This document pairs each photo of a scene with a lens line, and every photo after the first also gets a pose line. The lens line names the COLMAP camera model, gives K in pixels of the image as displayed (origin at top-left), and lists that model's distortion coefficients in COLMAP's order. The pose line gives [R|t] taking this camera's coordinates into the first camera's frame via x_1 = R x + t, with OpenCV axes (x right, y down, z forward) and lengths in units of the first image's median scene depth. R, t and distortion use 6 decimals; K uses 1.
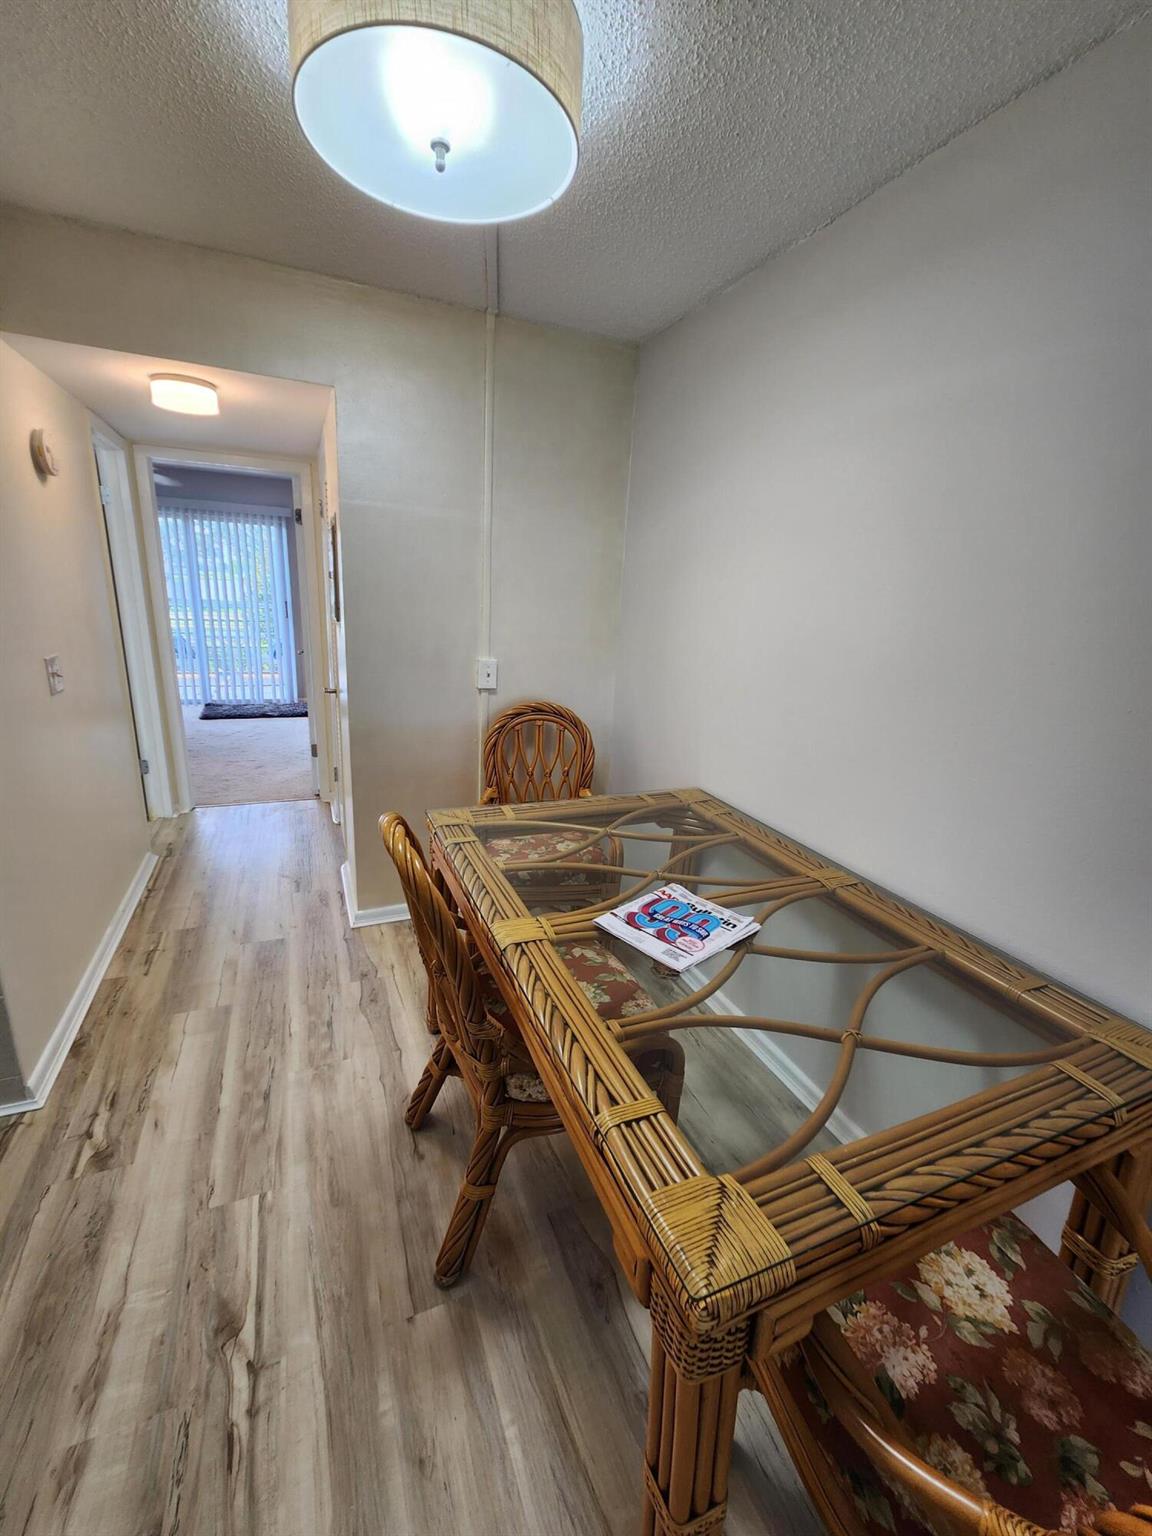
lens RADIAL K [[629.5, 0, 570.2], [0, 629.5, 775.0], [0, 0, 1]] dist [0.005754, -0.003043]
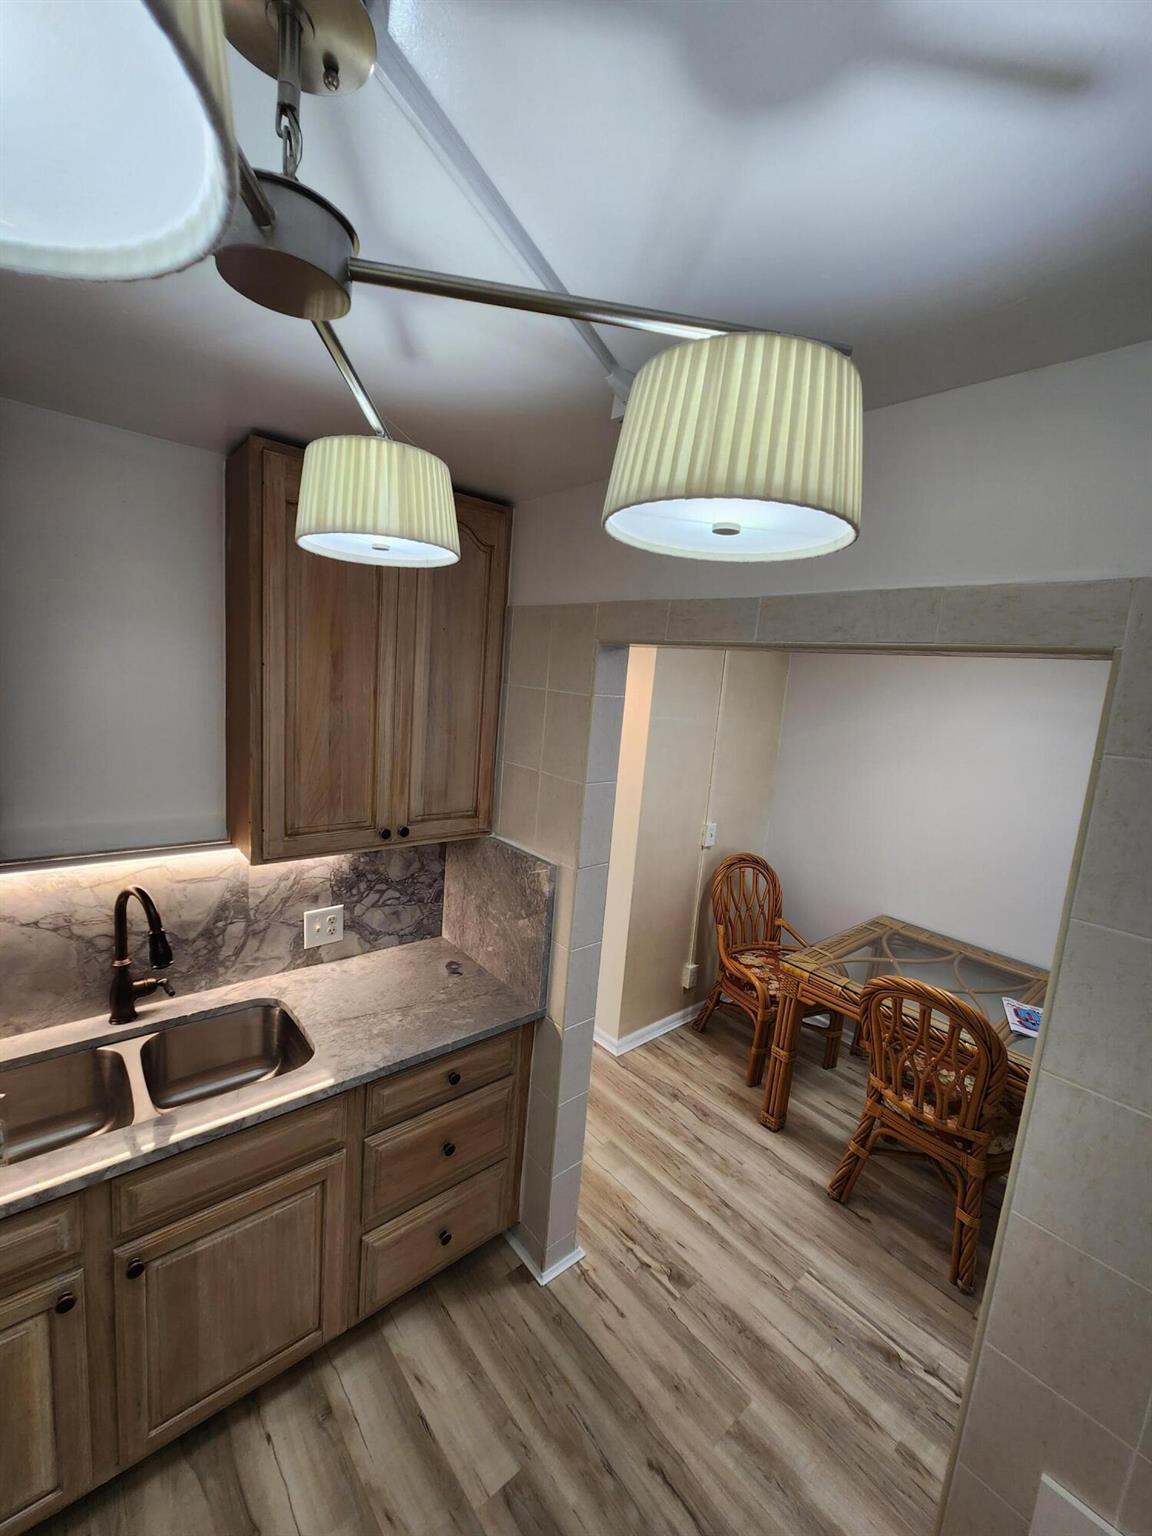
lens RADIAL K [[629.5, 0, 574.6], [0, 629.5, 763.1], [0, 0, 1]] dist [0.005754, -0.003043]
pose [[0.950012, -0.014888, 0.311859, -0.791354], [0.052786, 0.992142, -0.113436, -0.173263], [-0.307720, 0.124227, 0.943332, -0.157198]]
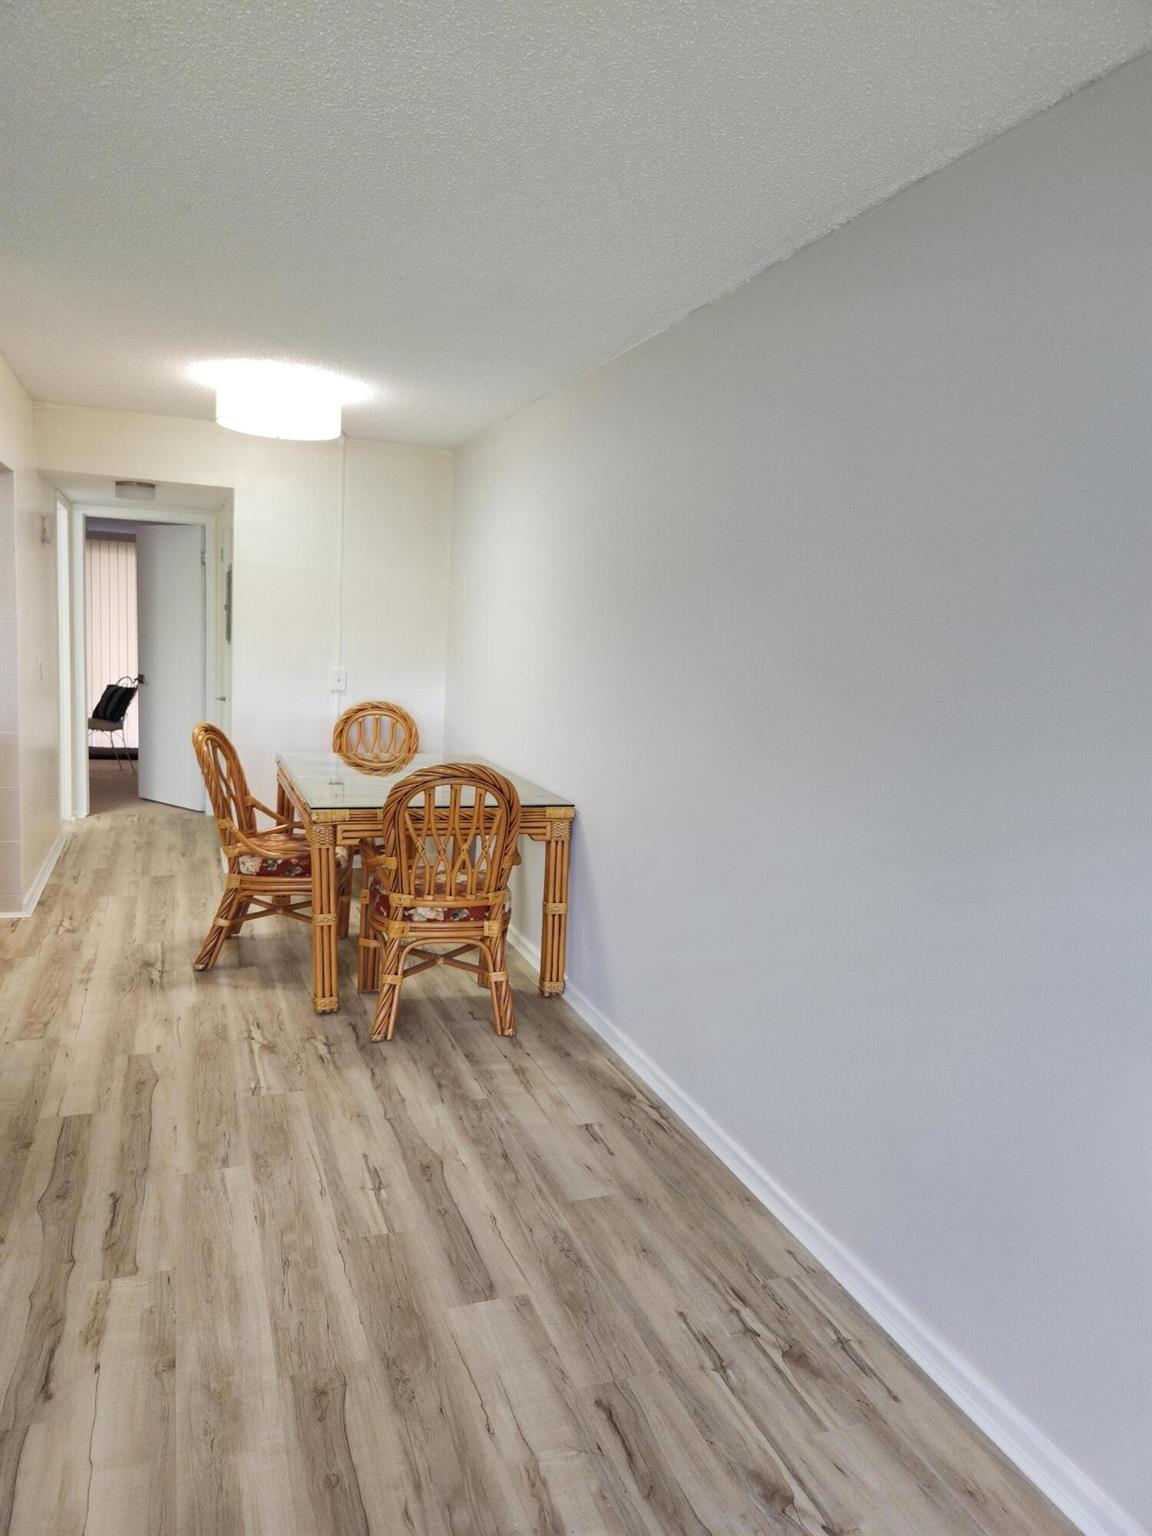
lens RADIAL K [[1035.5, 0, 565.4], [0, 1035.5, 755.5], [0, 0, 1]] dist [0.062368, -0.050981]
pose [[0.998970, 0.005857, -0.044995, 0.446675], [-0.013180, 0.986333, -0.164235, 0.352466], [0.043418, 0.164659, 0.985395, -1.118818]]
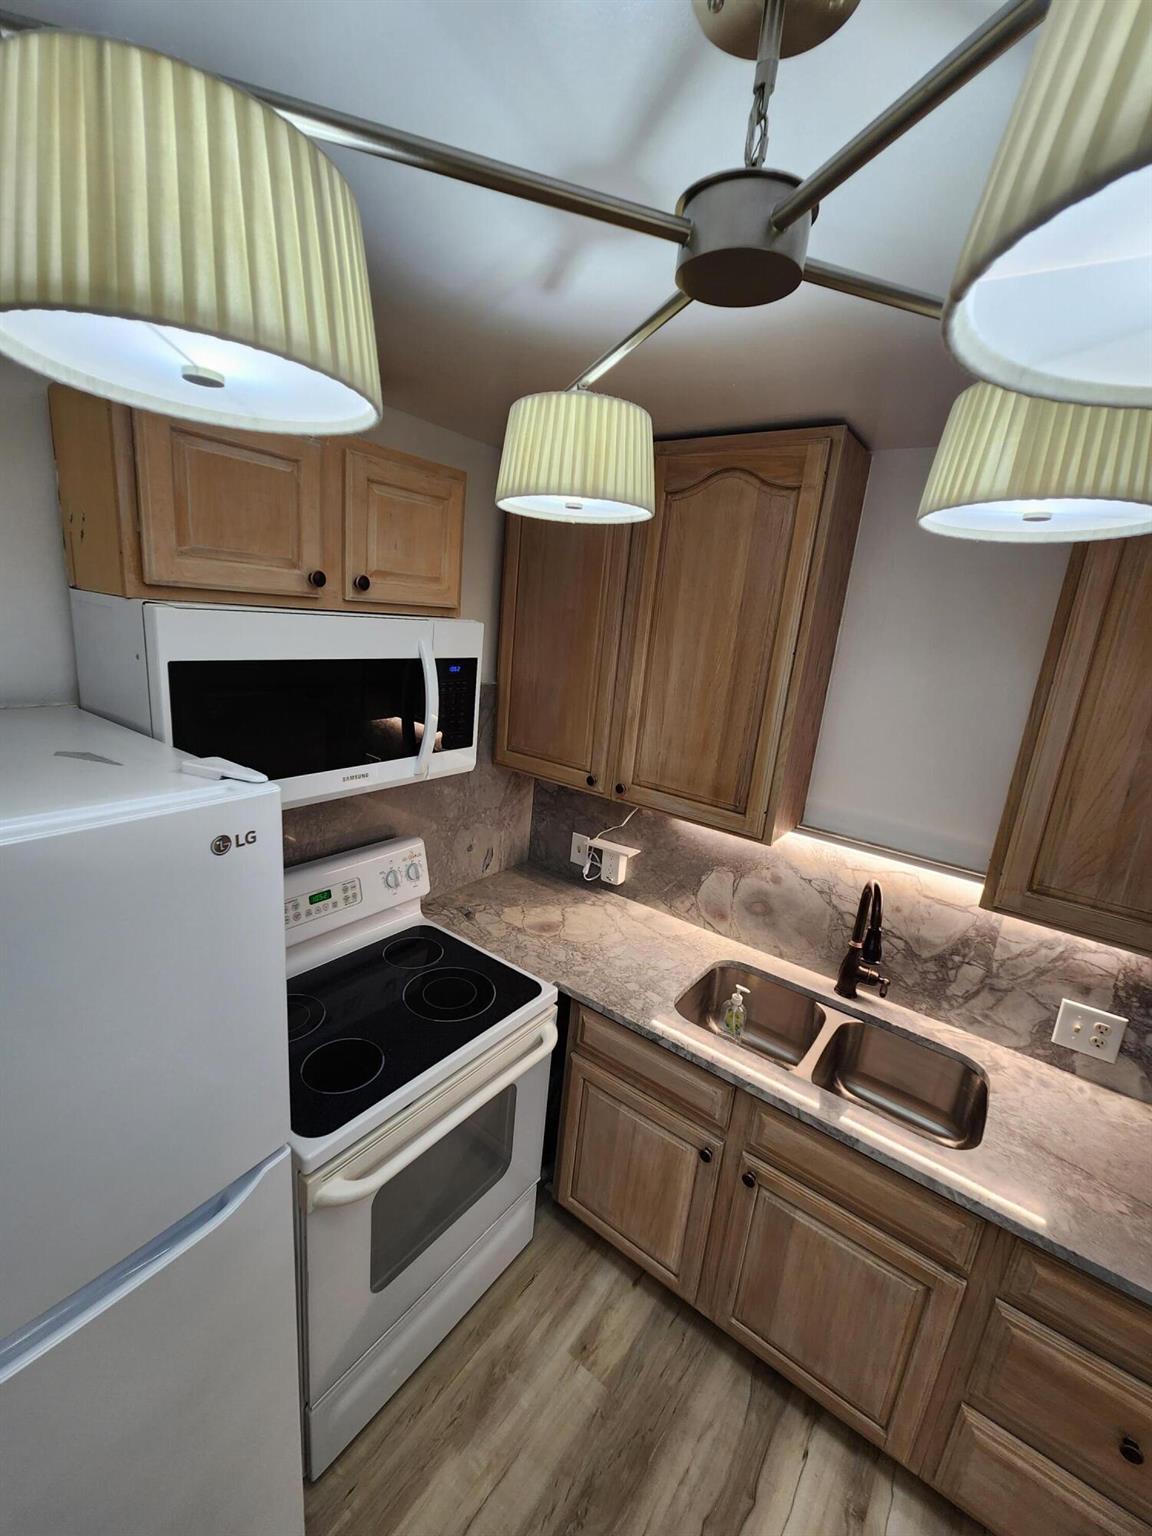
lens RADIAL K [[629.5, 0, 568.8], [0, 629.5, 767.1], [0, 0, 1]] dist [0.005754, -0.003043]
pose [[0.508491, 0.207377, -0.835722, -0.650344], [-0.303905, 0.951328, 0.051154, -0.195412], [0.805654, 0.227969, 0.546765, -0.077050]]
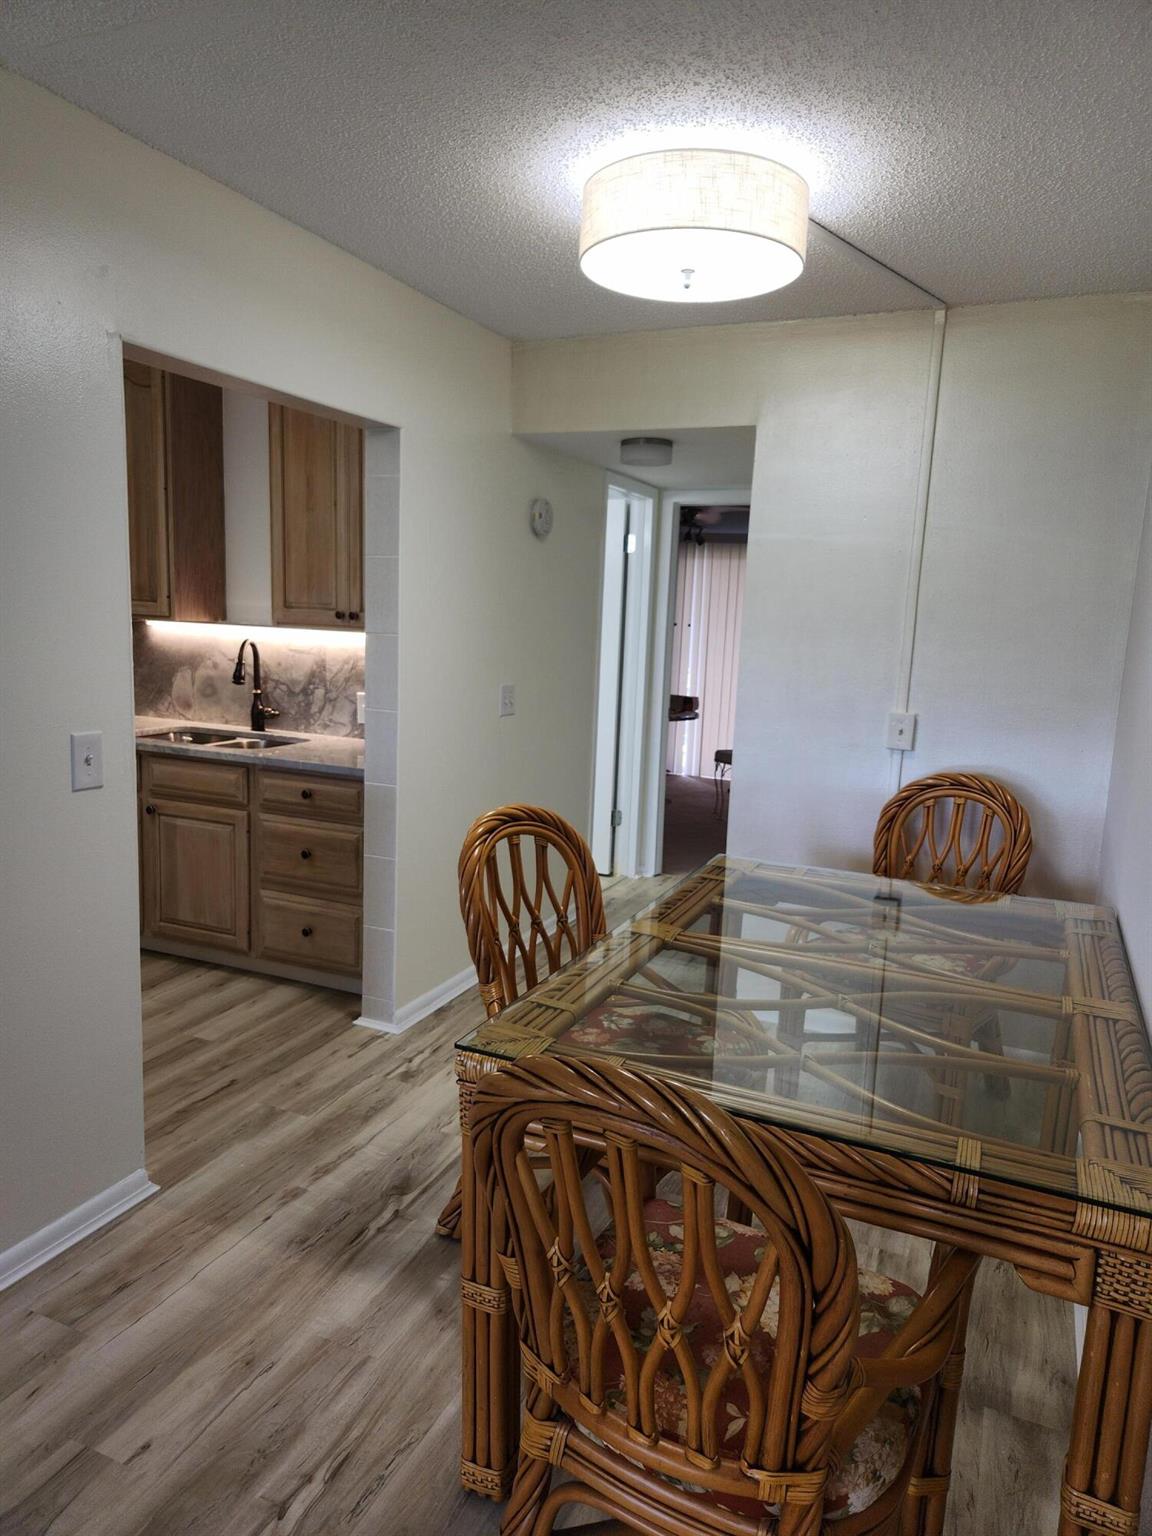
lens RADIAL K [[1035.5, 0, 566.2], [0, 1035.5, 770.6], [0, 0, 1]] dist [0.062368, -0.050981]
pose [[0.683957, 0.090141, -0.723932, 0.523728], [-0.209467, 0.974817, -0.076521, 0.073643], [0.698803, 0.203977, 0.685615, -0.171291]]
